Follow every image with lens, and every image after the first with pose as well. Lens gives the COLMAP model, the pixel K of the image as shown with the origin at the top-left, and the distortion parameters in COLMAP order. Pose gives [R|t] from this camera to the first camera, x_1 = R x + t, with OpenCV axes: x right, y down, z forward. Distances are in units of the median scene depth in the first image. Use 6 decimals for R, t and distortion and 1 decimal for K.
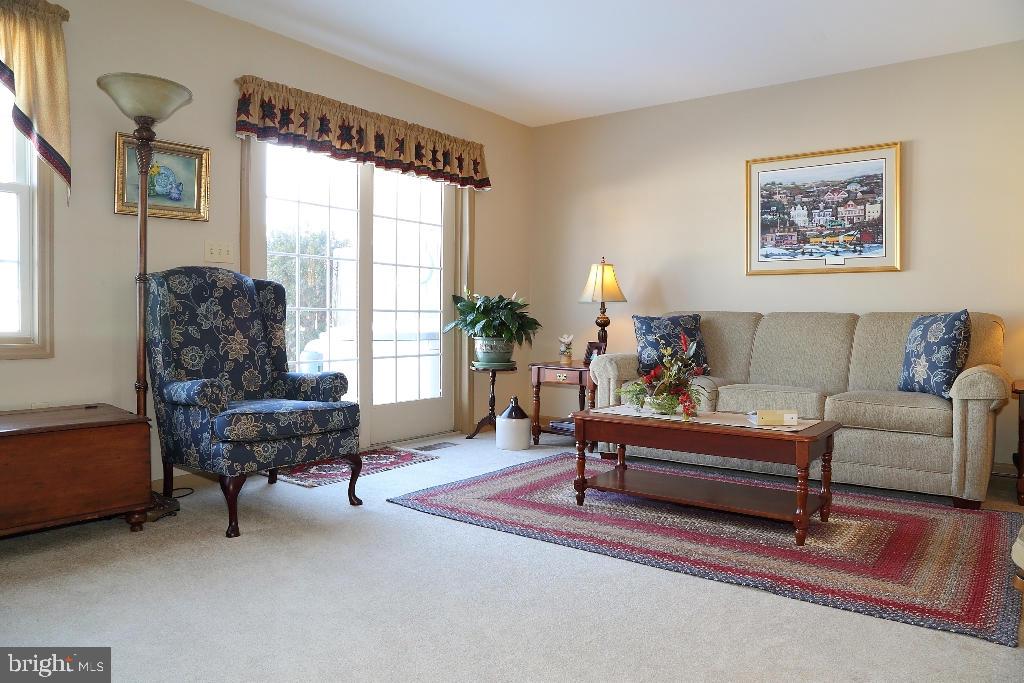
lens RADIAL K [[693.8, 0, 512.0], [0, 693.8, 341.5], [0, 0, 1]] dist [-0.143901, 0.089043]
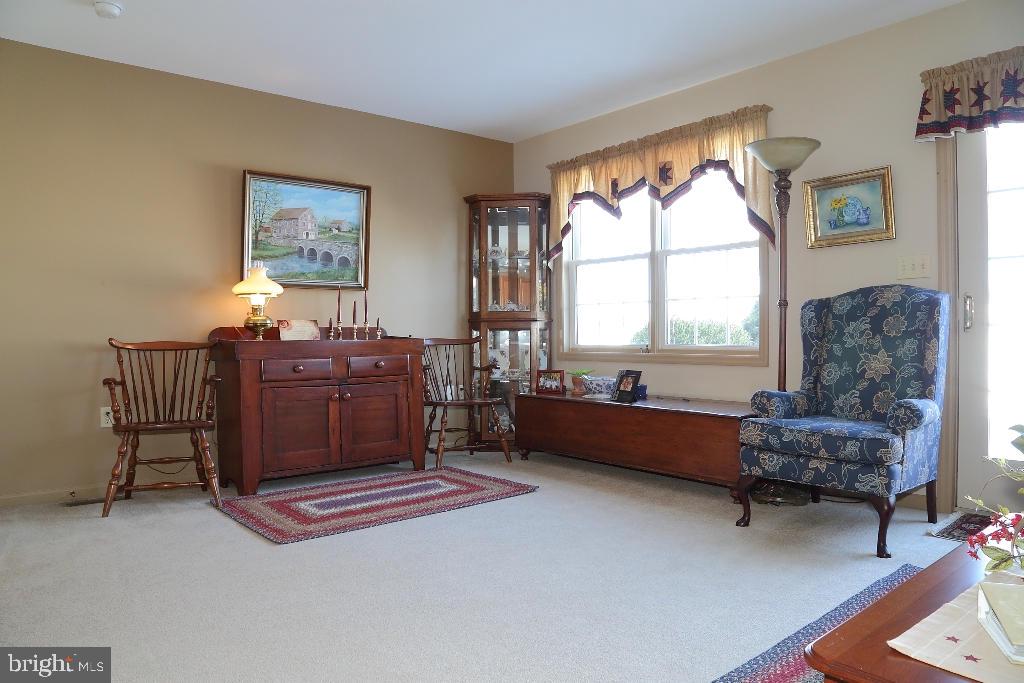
lens RADIAL K [[693.8, 0, 512.0], [0, 693.8, 341.5], [0, 0, 1]] dist [-0.143901, 0.089043]
pose [[-0.244211, 0.002851, -0.969718, 0.675711], [-0.026092, 0.999614, 0.009510, -0.023529], [0.969371, 0.027624, -0.244042, 0.746498]]
